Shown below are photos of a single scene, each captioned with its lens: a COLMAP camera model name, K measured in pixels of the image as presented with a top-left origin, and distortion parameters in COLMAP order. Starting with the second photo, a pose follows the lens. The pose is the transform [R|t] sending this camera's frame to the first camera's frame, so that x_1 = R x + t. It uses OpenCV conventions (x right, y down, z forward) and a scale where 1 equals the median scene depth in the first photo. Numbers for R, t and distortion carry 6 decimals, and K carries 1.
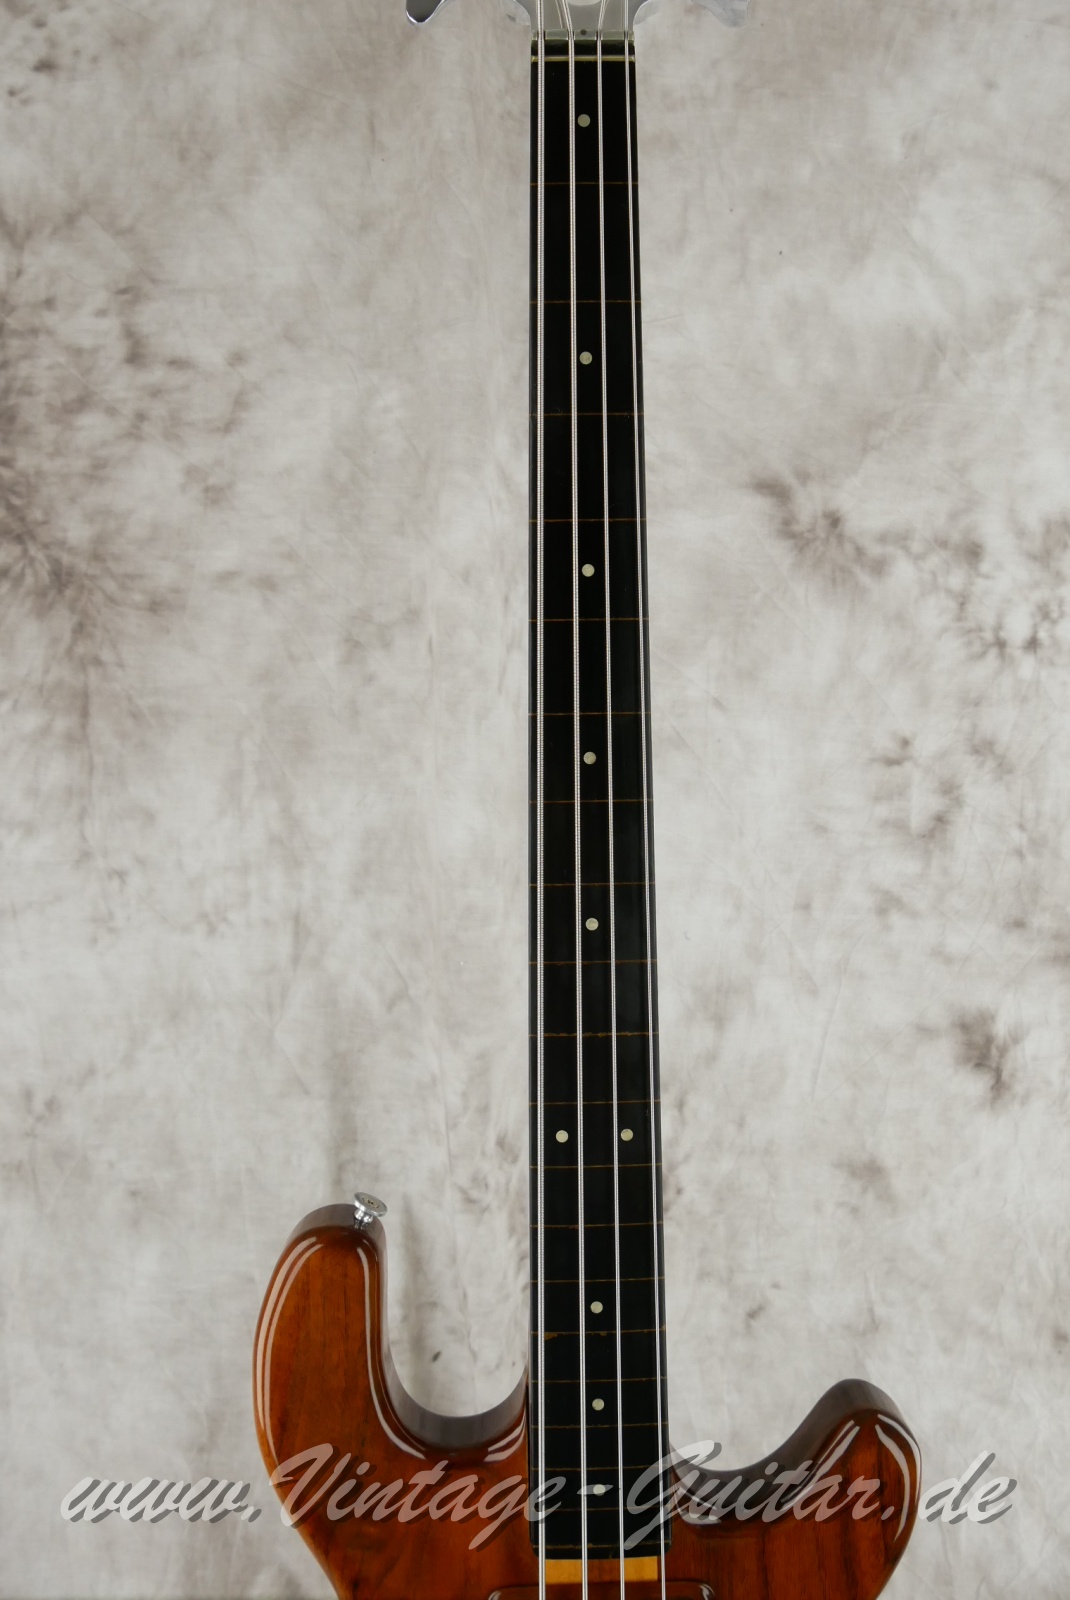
lens RADIAL K [[1405.7, 0, 523.0], [0, 1405.7, 779.6], [0, 0, 1]] dist [-0.050195, 0.010975]
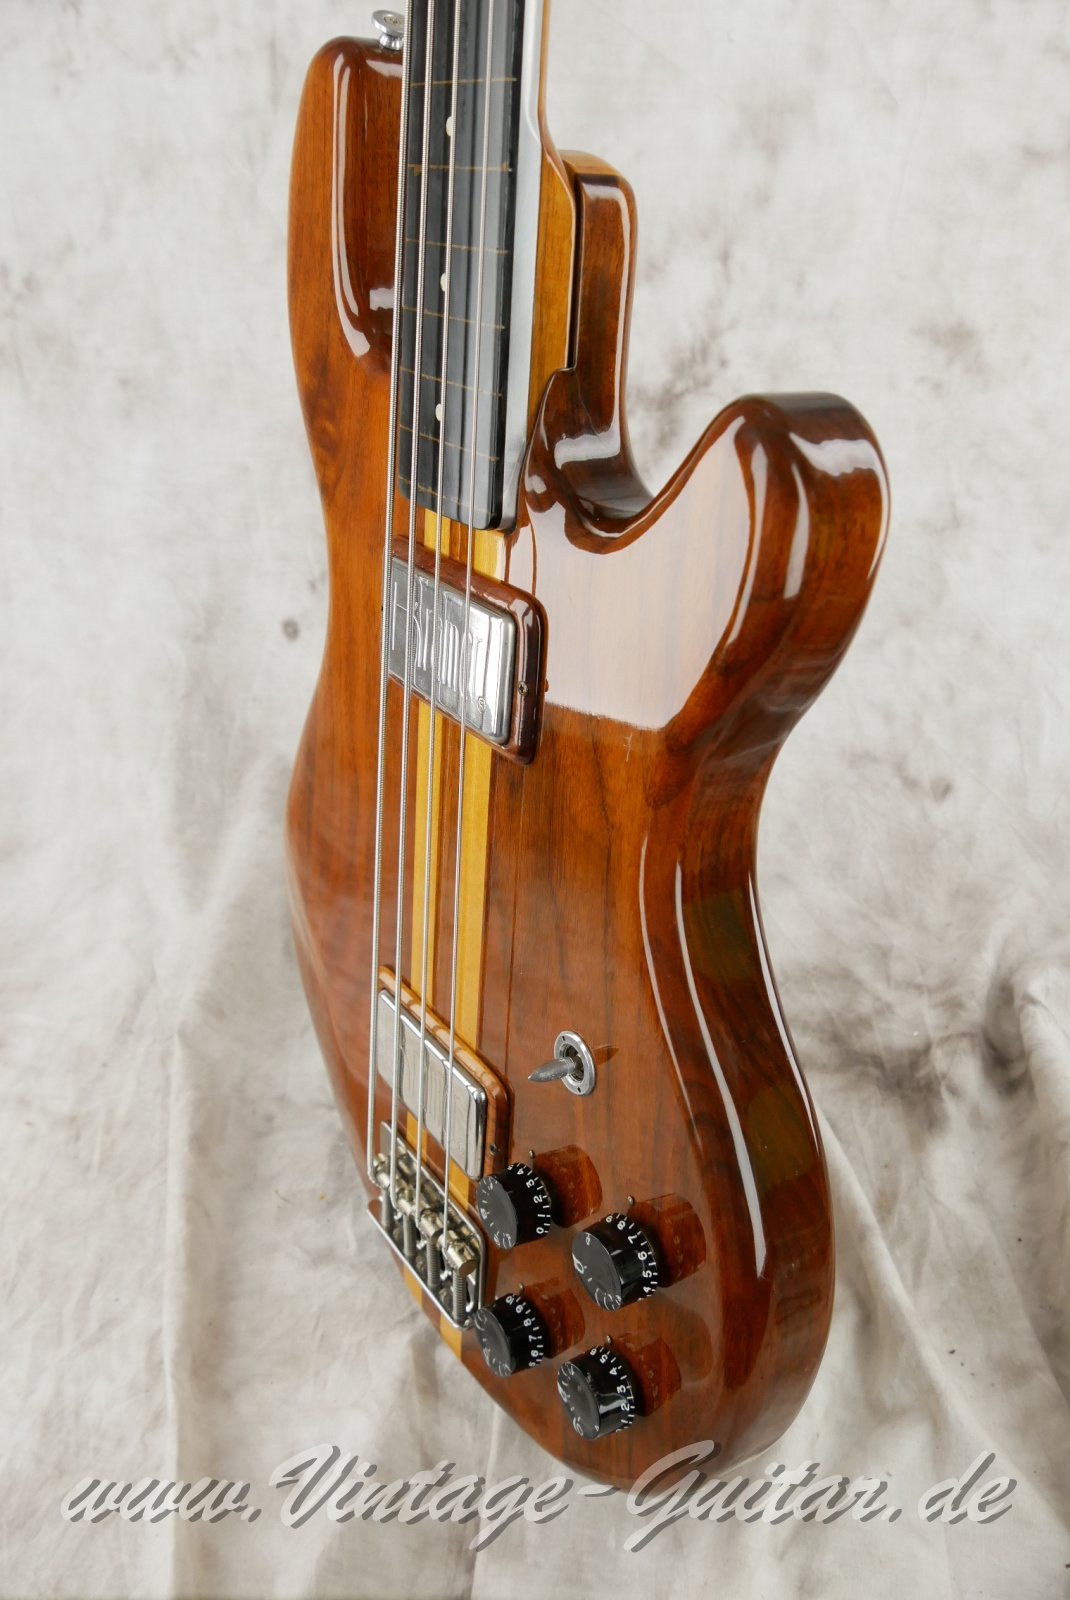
lens RADIAL K [[1405.7, 0, 520.1], [0, 1405.7, 793.4], [0, 0, 1]] dist [-0.050195, 0.010975]
pose [[0.981314, 0.015472, -0.191789, 0.162472], [0.032924, 0.968559, 0.246595, 0.343953], [0.189574, -0.248301, 0.949952, 0.102103]]
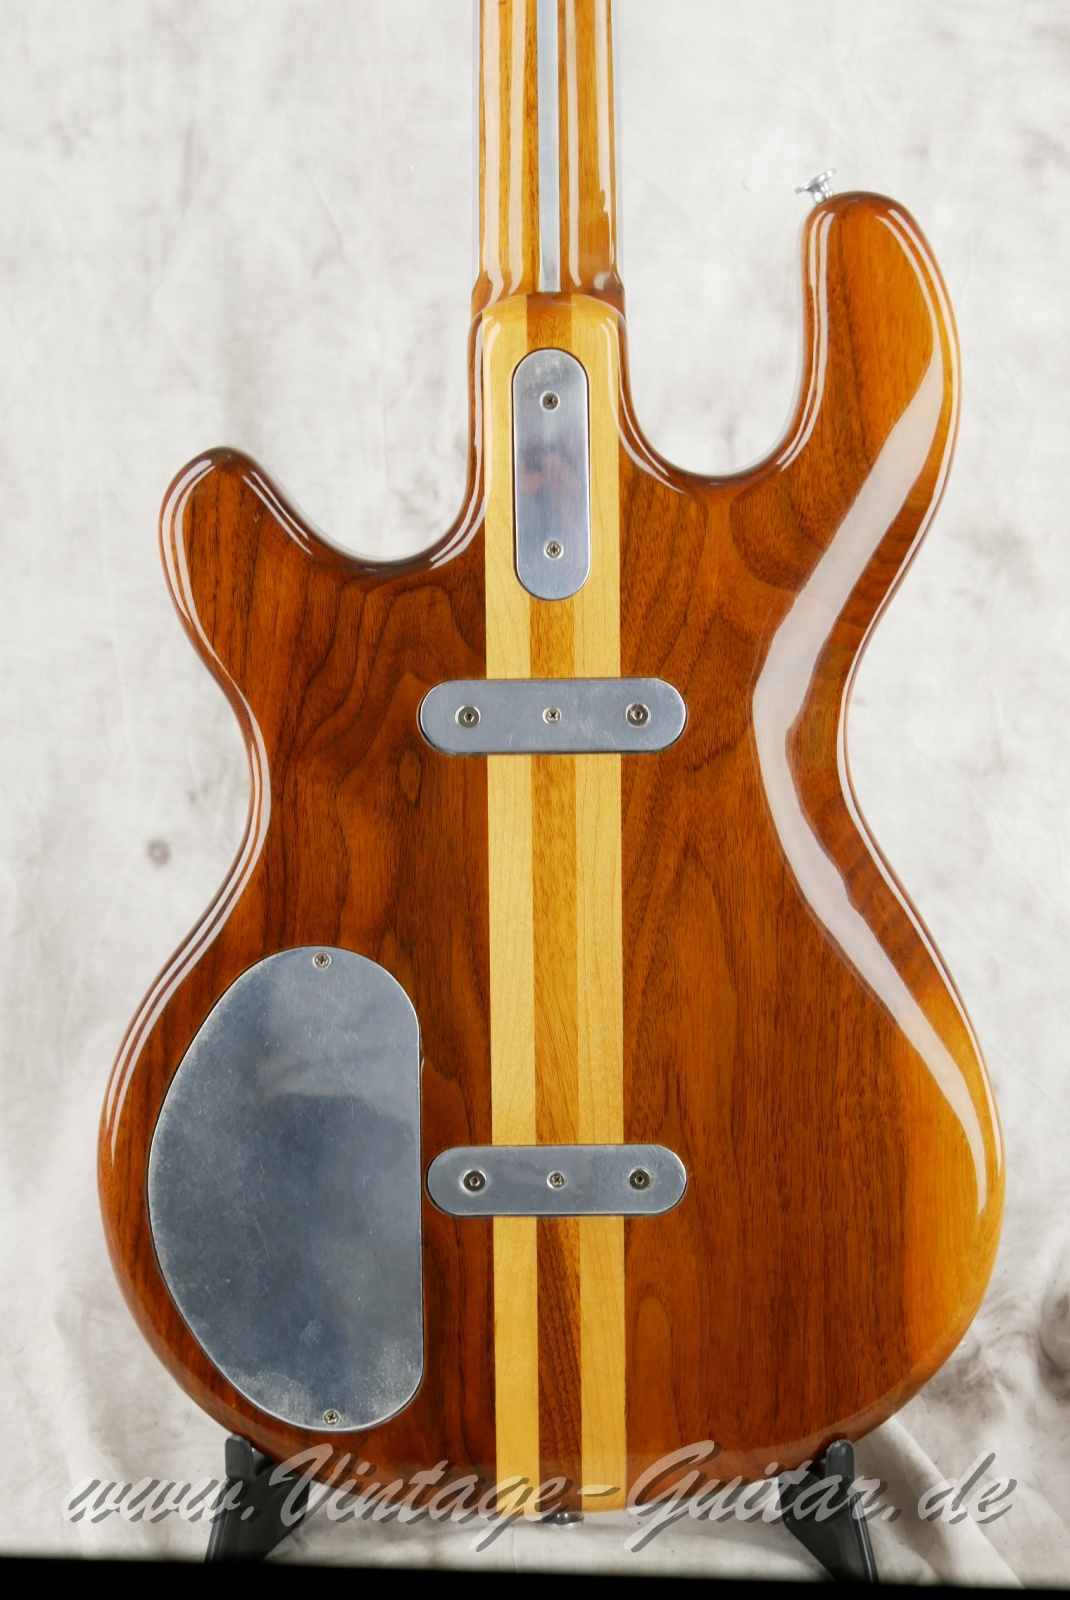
lens RADIAL K [[2998.8, 0, 526.5], [0, 2998.8, 801.4], [0, 0, 1]] dist [-0.014320, 0.000000]
pose [[0.998594, 0.034373, -0.040347, 0.080825], [-0.032752, 0.998656, 0.040171, 0.369301], [0.041673, -0.038794, 0.998378, -0.509397]]
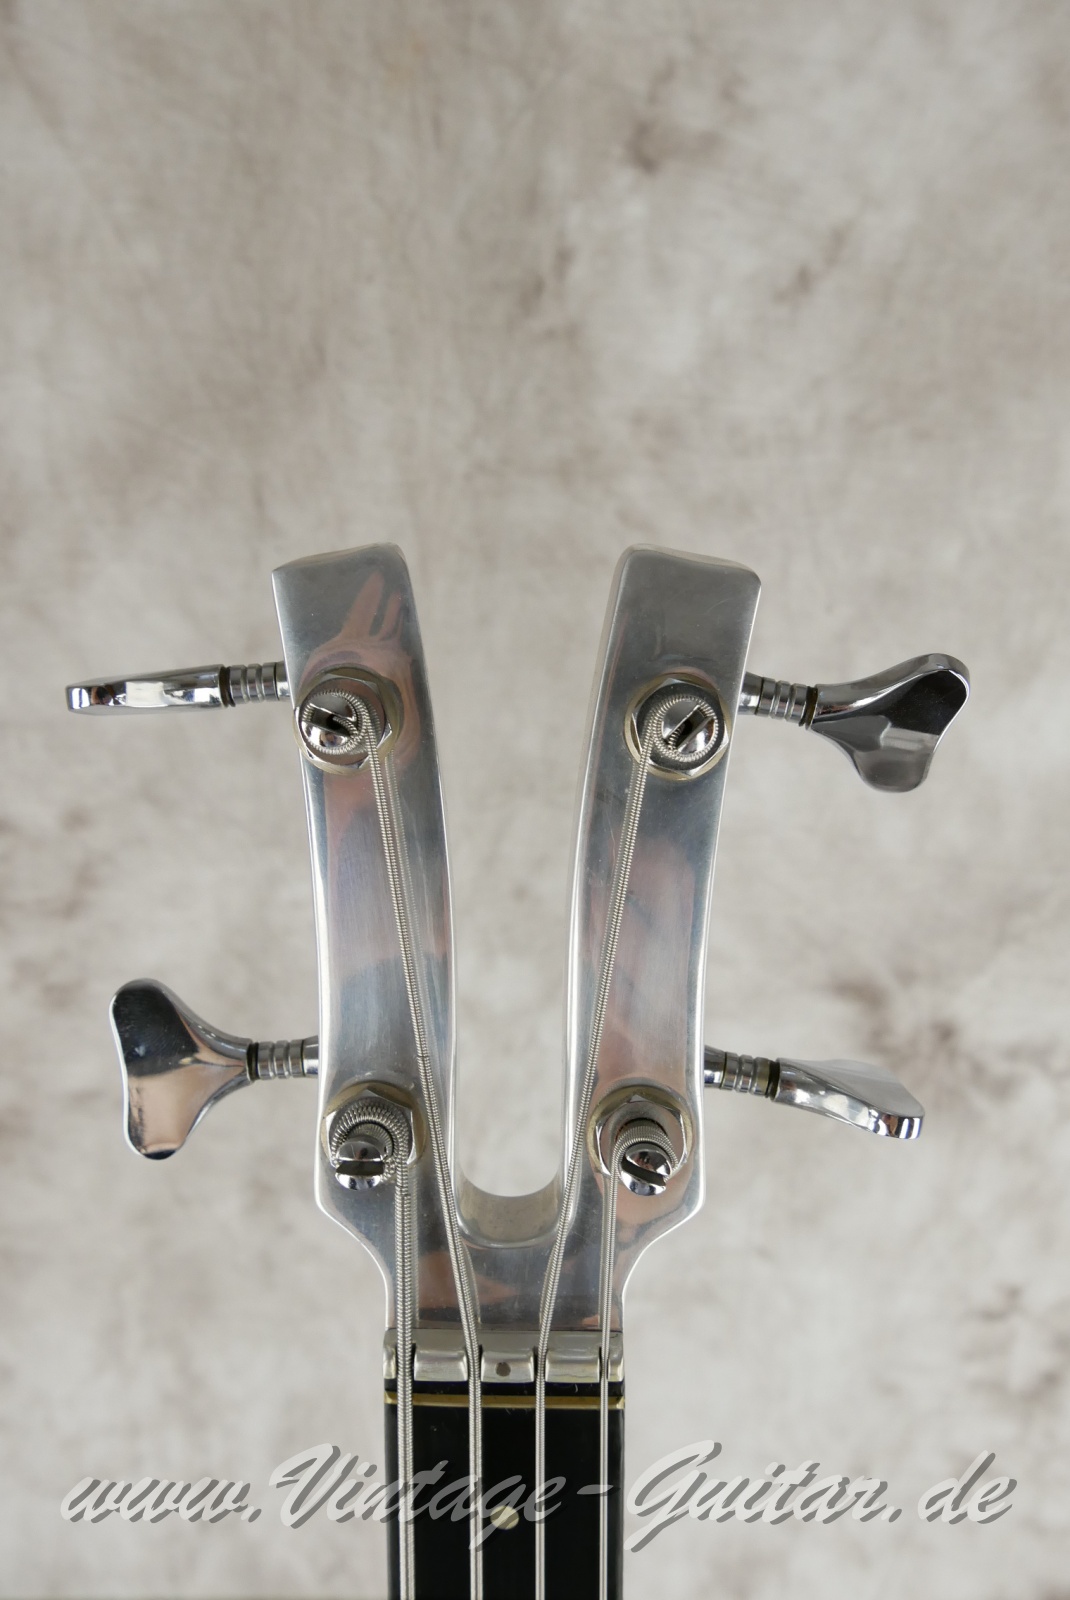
lens RADIAL K [[1405.7, 0, 523.9], [0, 1405.7, 810.3], [0, 0, 1]] dist [-0.050195, 0.010975]
pose [[0.999089, 0.026672, -0.033307, 0.032709], [-0.019017, 0.977088, 0.211985, -0.437574], [0.038197, -0.211158, 0.976705, 0.336261]]
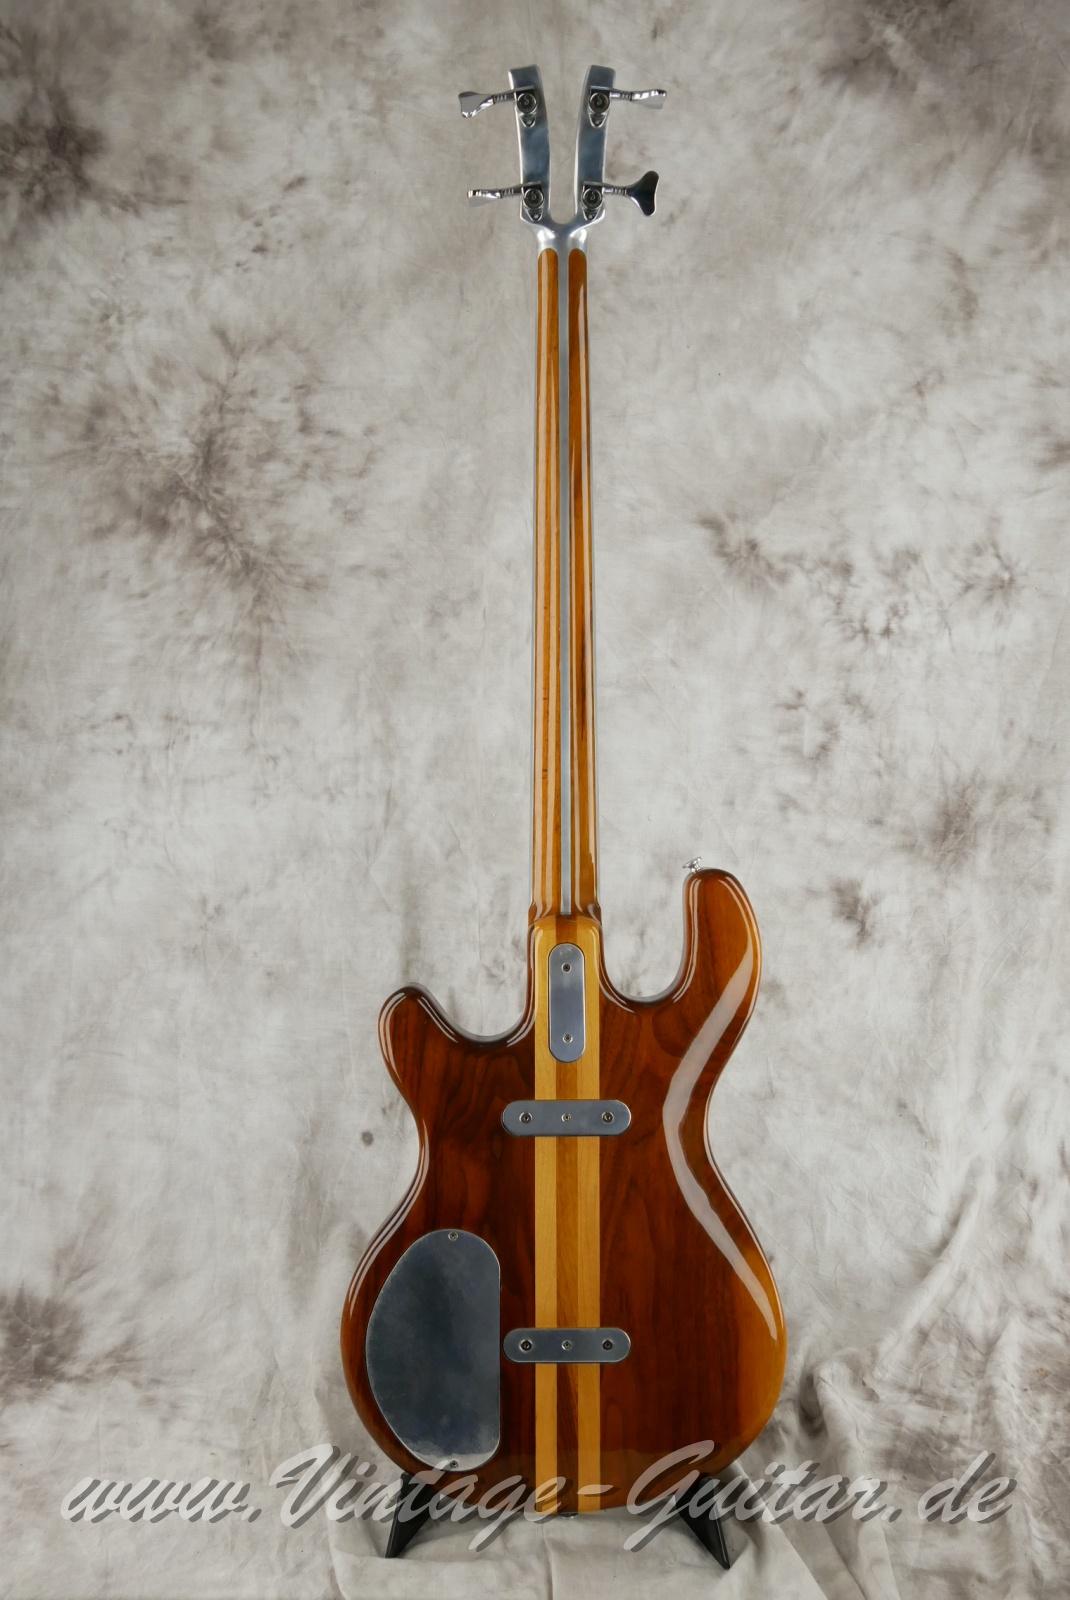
lens RADIAL K [[1405.7, 0, 529.3], [0, 1405.7, 786.1], [0, 0, 1]] dist [-0.050195, 0.010975]
pose [[0.998490, 0.035436, -0.041987, 0.052961], [-0.039858, 0.993170, -0.109656, 0.252014], [0.037814, 0.111164, 0.993082, -0.495425]]
